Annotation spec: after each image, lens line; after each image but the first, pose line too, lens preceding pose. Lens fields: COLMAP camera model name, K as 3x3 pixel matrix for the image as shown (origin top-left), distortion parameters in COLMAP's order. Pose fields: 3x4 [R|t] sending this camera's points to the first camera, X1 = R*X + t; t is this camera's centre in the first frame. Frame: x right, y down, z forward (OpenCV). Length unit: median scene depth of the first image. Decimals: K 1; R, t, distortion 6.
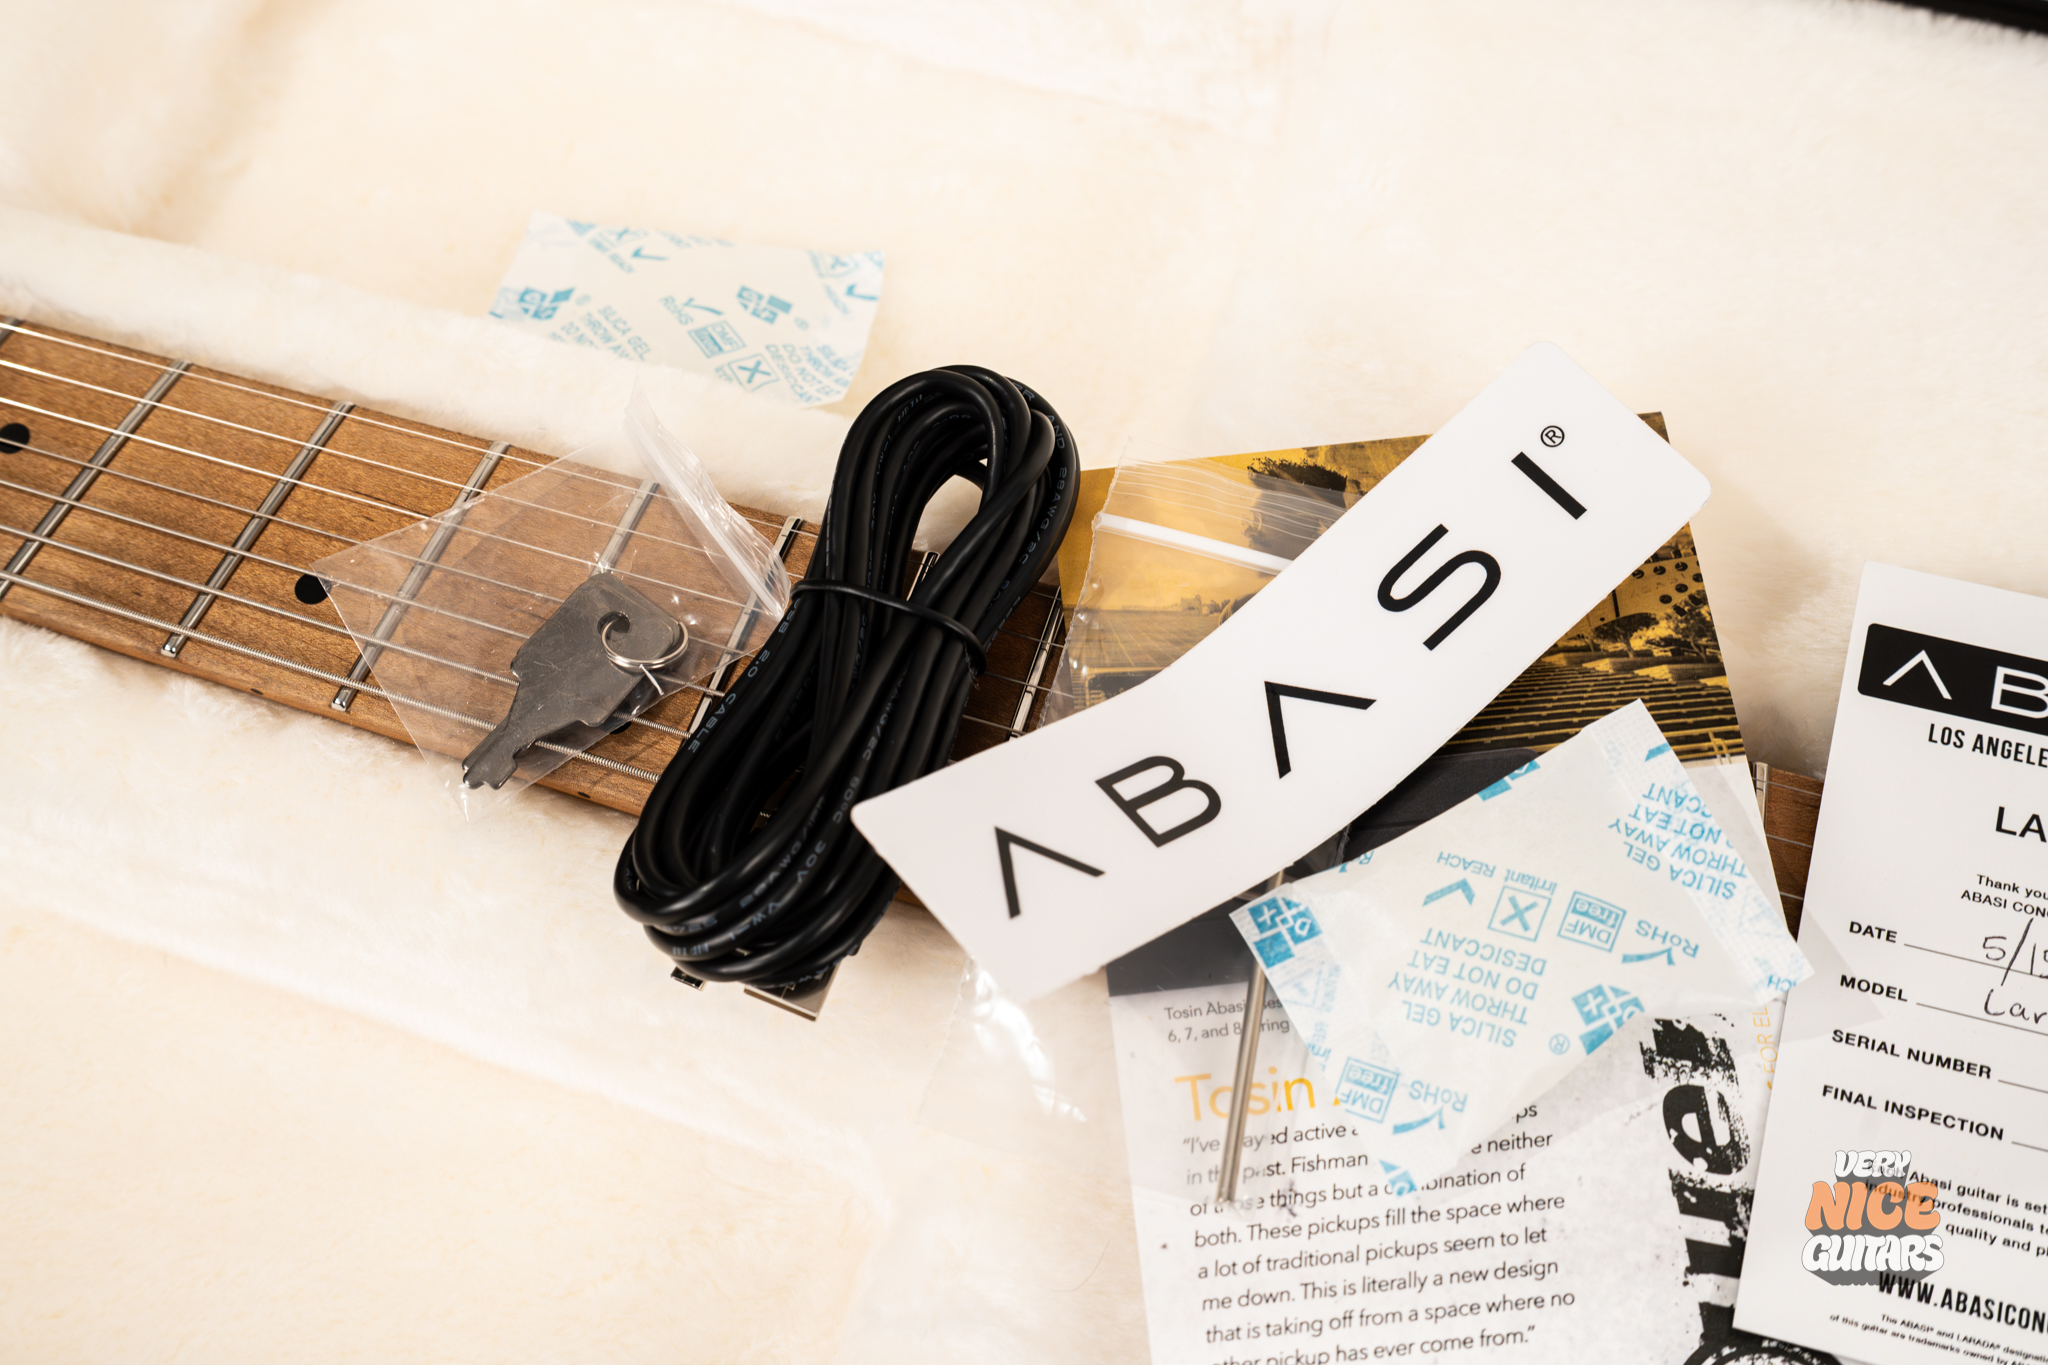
lens RADIAL K [[3131.3, 0, 1024.0], [0, 3131.3, 682.5], [0, 0, 1]] dist [0.065191, -0.130903]
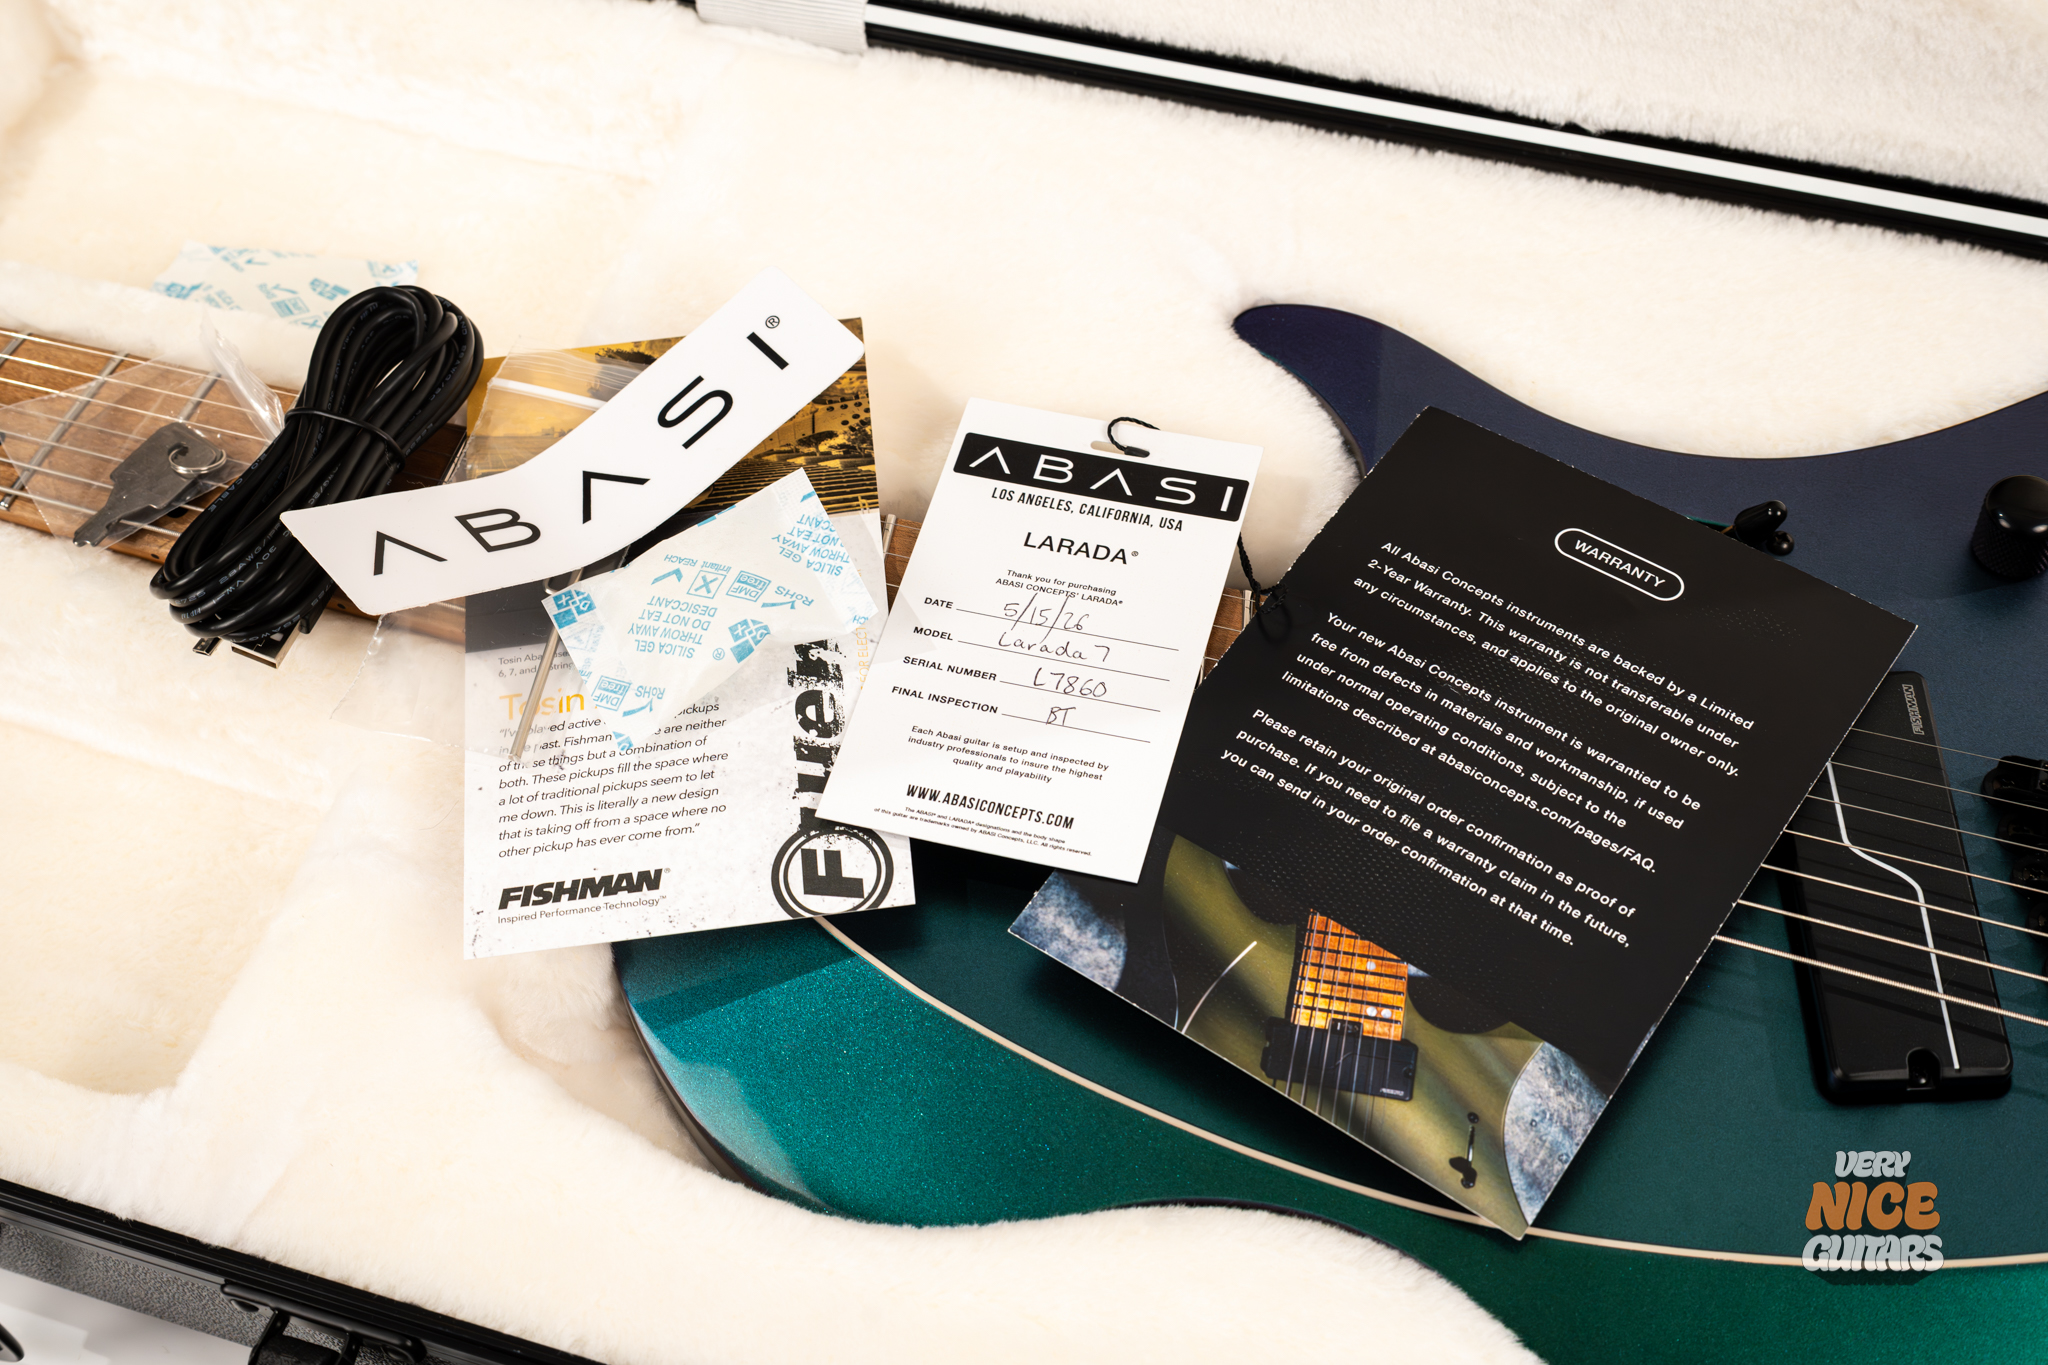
lens RADIAL K [[3133.0, 0, 1024.0], [0, 3133.0, 682.5], [0, 0, 1]] dist [0.197437, -0.819125]
pose [[0.999686, -0.012480, -0.021744, 0.343271], [0.009702, 0.992300, -0.123479, 0.313480], [0.023118, 0.123229, 0.992109, -0.573805]]
